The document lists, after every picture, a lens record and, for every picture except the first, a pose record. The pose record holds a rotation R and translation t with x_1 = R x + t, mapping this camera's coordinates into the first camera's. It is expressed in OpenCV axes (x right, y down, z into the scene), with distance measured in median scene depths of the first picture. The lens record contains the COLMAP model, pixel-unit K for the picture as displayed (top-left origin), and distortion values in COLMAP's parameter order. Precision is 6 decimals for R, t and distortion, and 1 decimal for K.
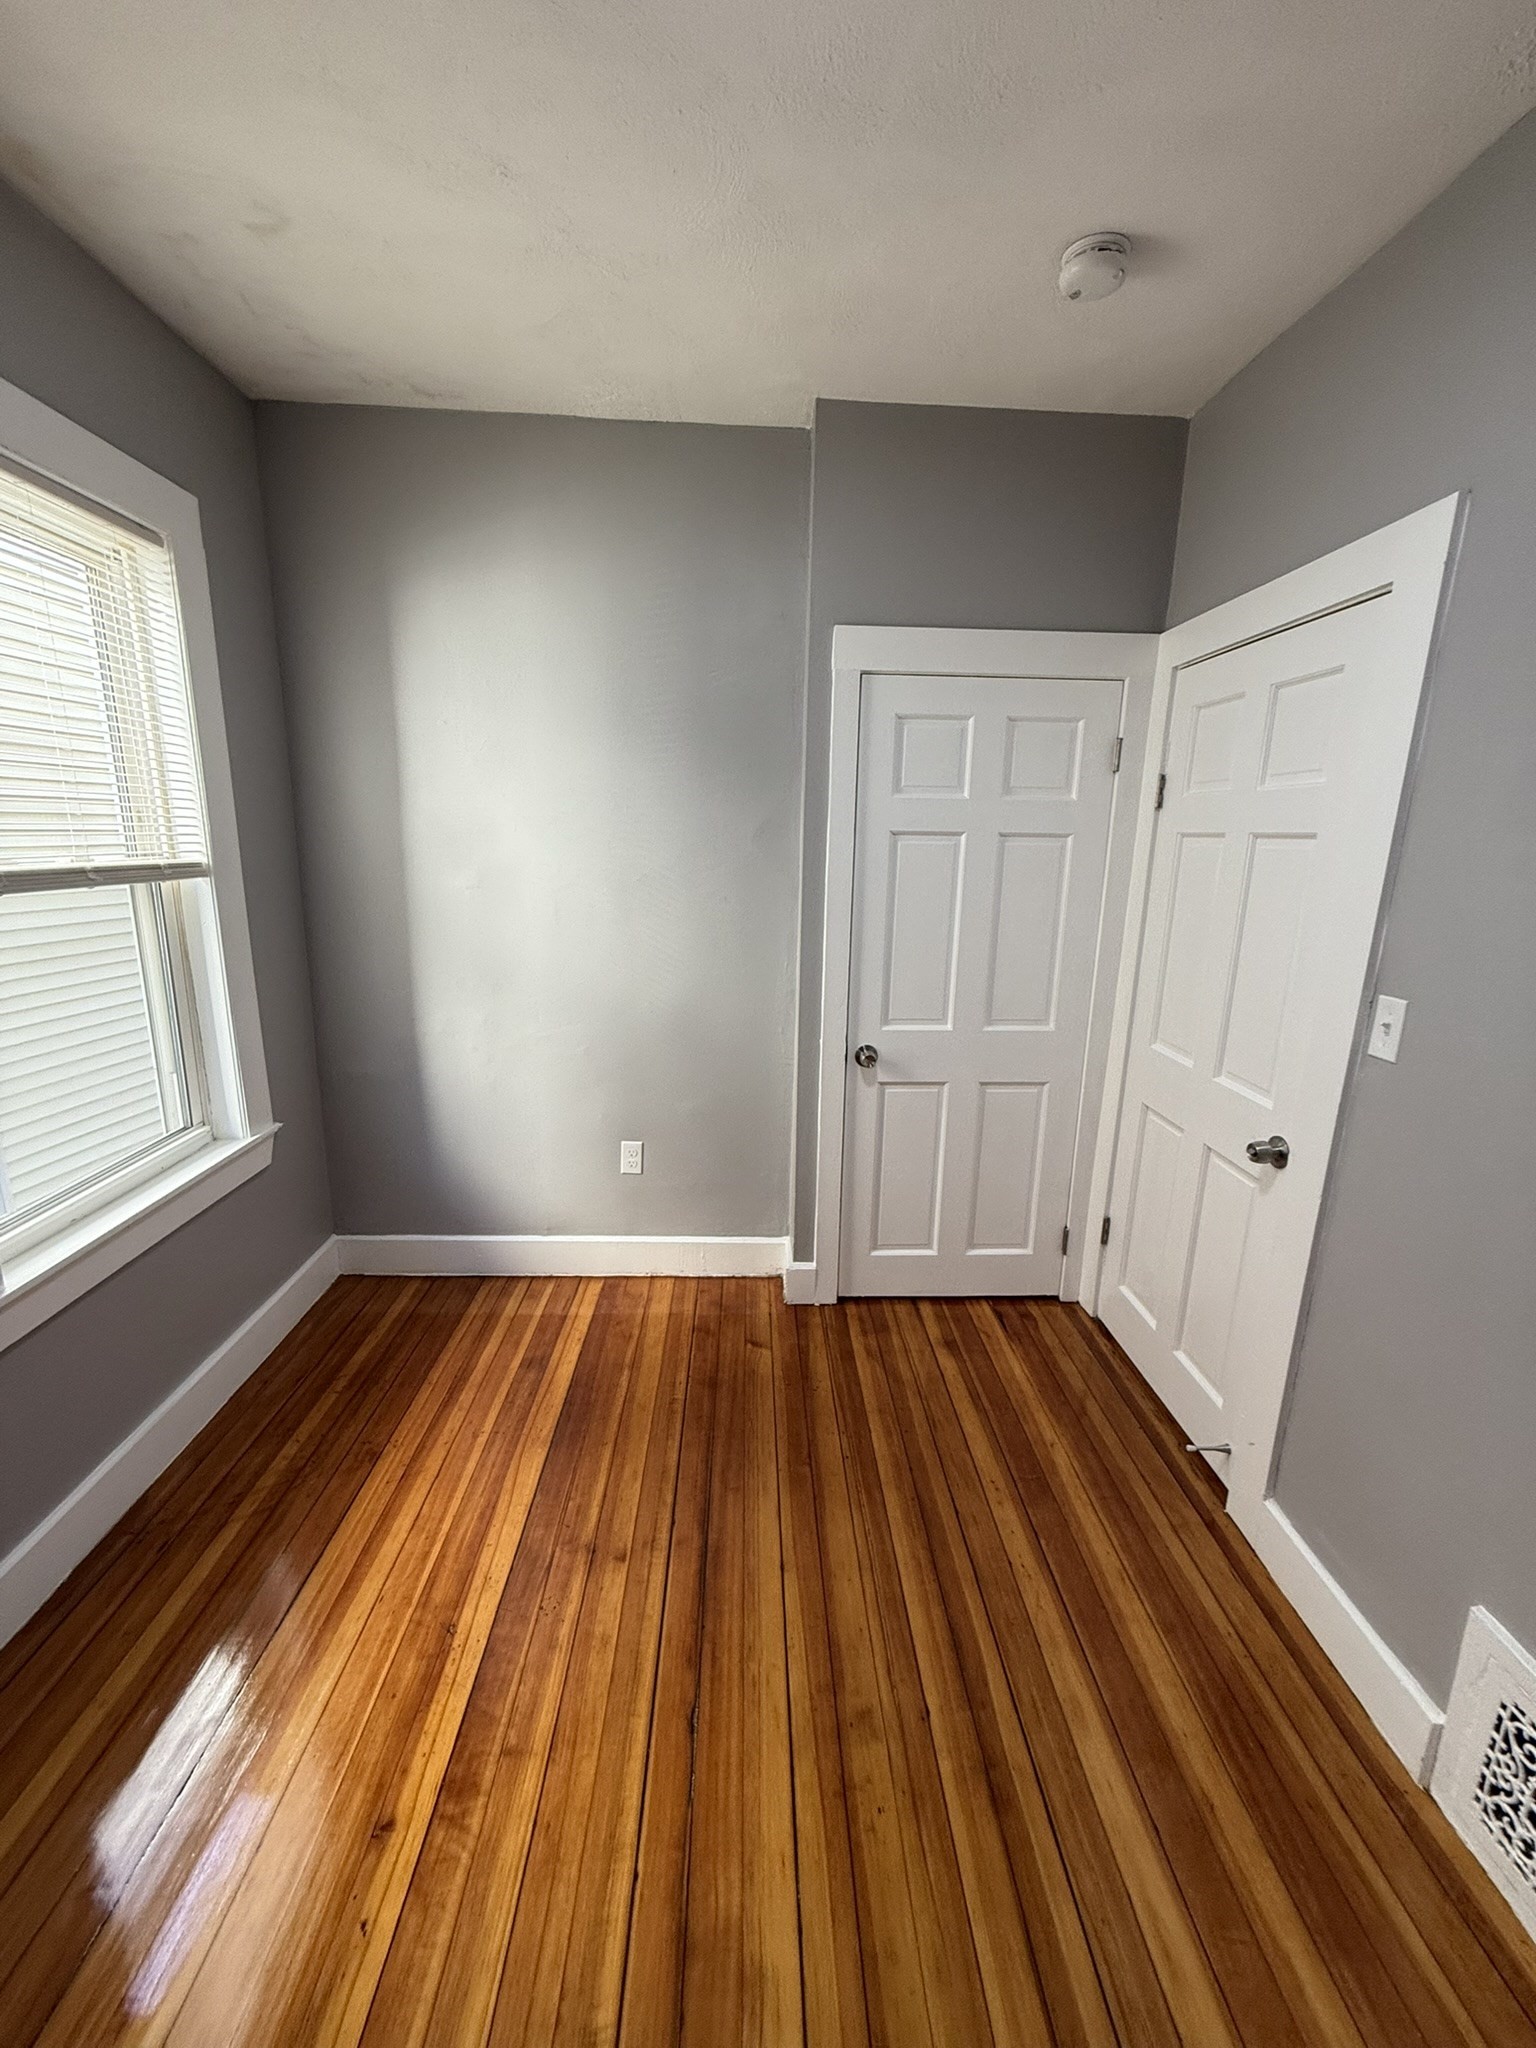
lens RADIAL K [[810.0, 0, 770.9], [0, 810.0, 1037.3], [0, 0, 1]] dist [0.000018, -0.000660]
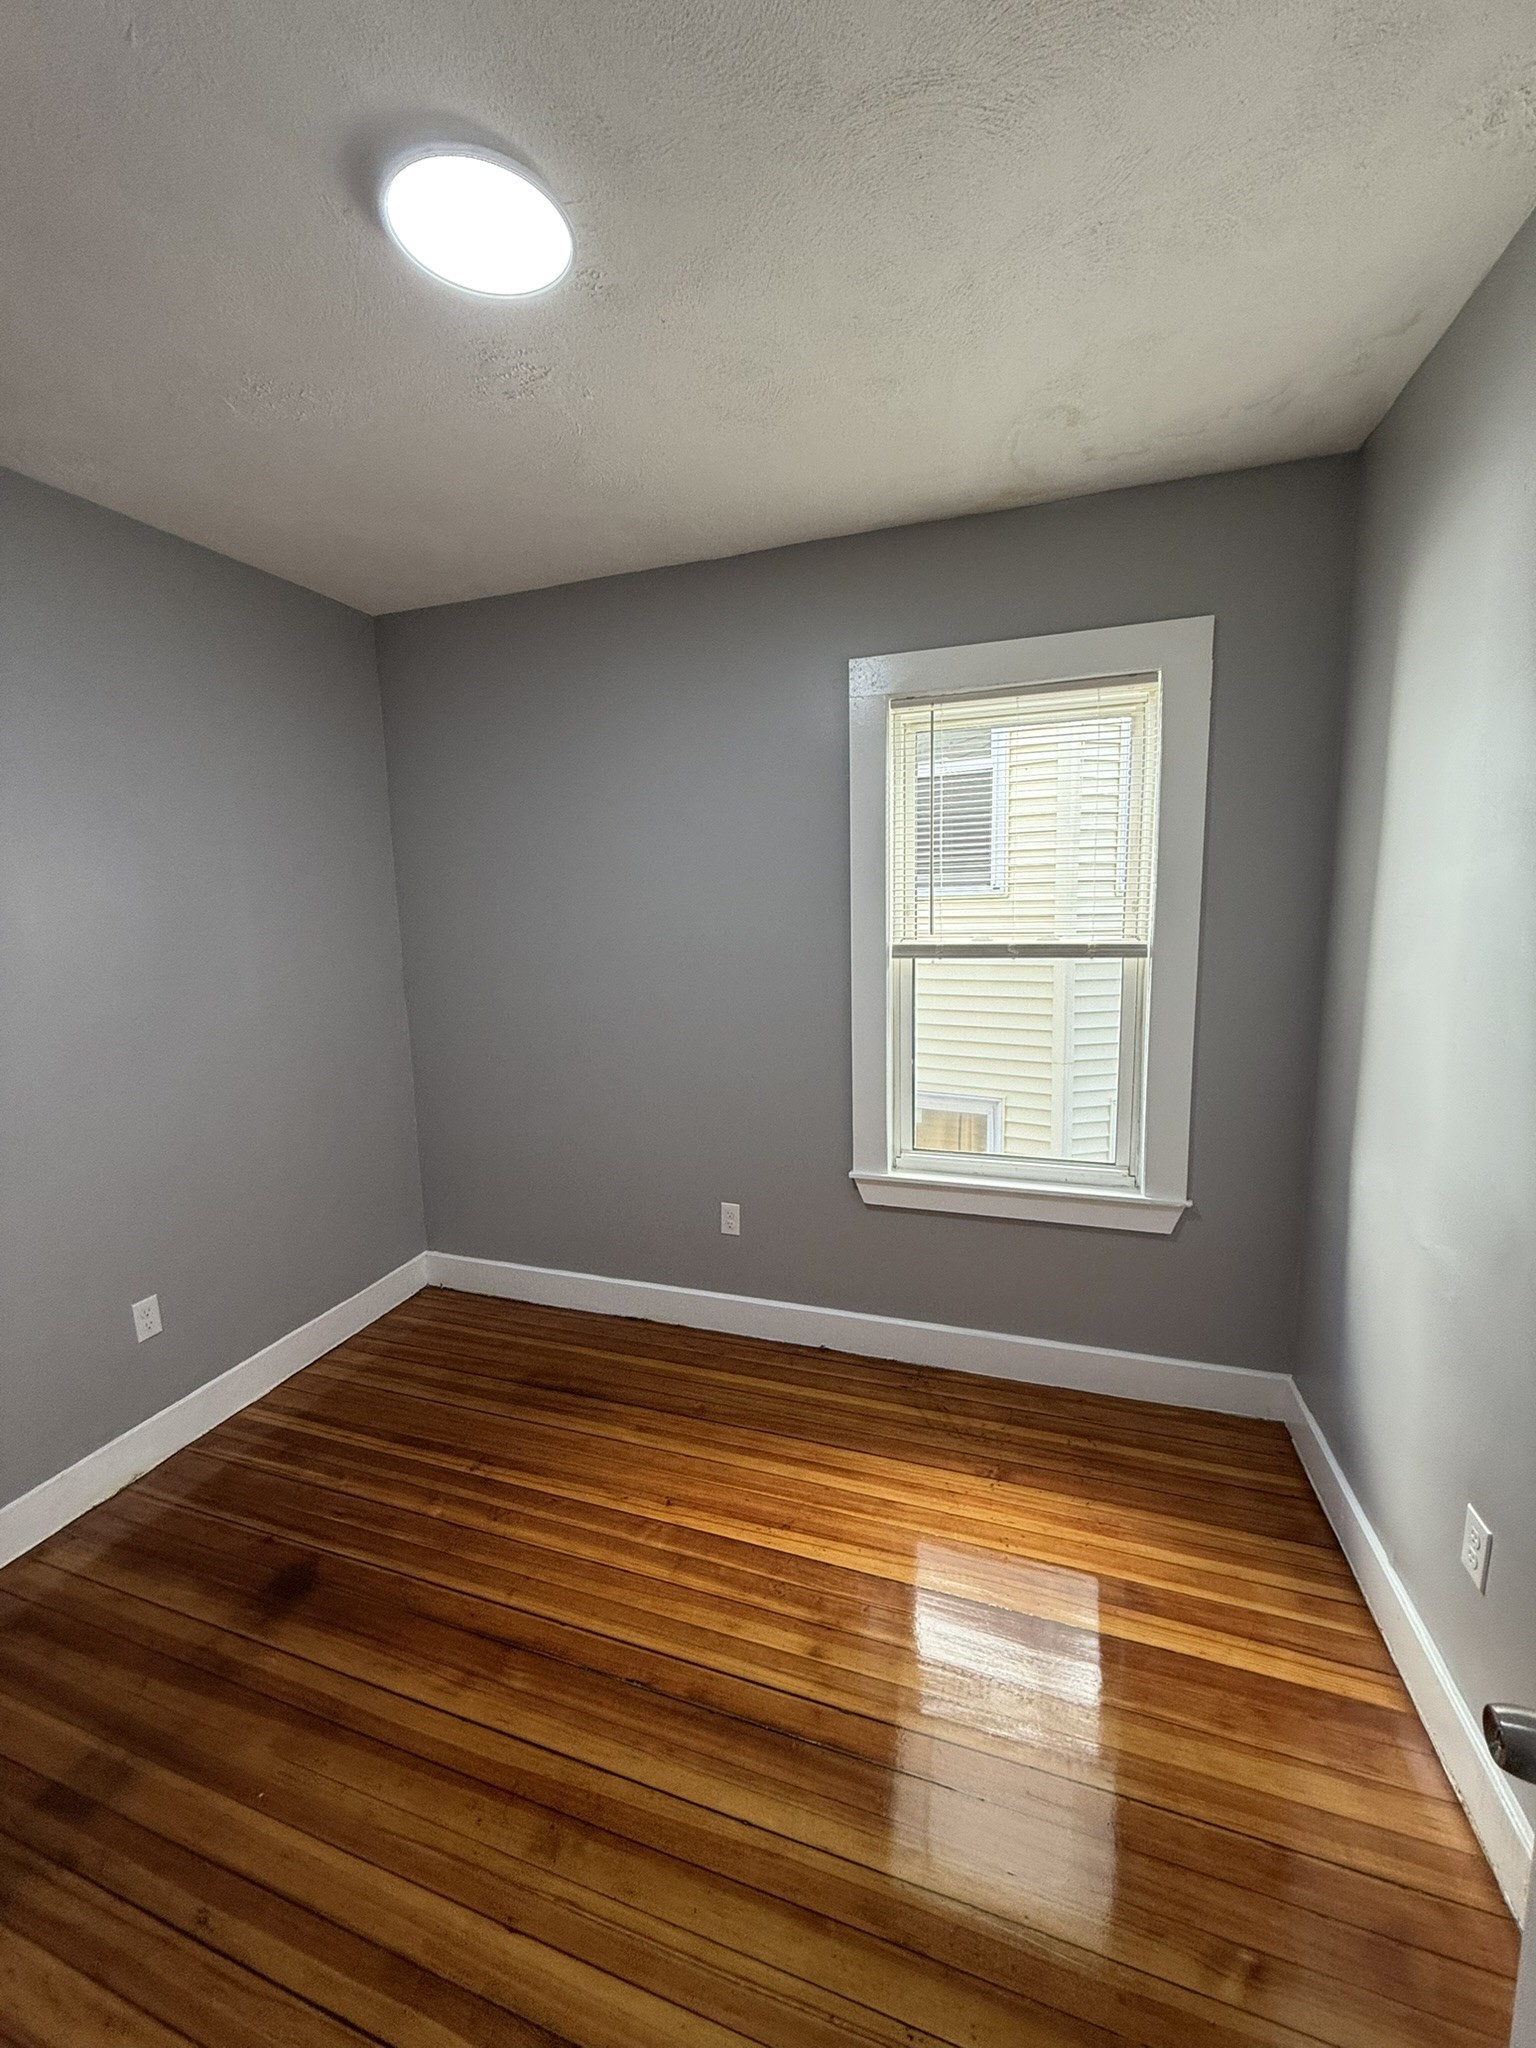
lens RADIAL K [[810.0, 0, 756.6], [0, 810.0, 1026.3], [0, 0, 1]] dist [0.000018, -0.000660]
pose [[-0.358871, 0.129024, -0.924427, 0.516413], [-0.212939, 0.952965, 0.215672, -0.218091], [0.908773, 0.274245, -0.314517, 0.828076]]
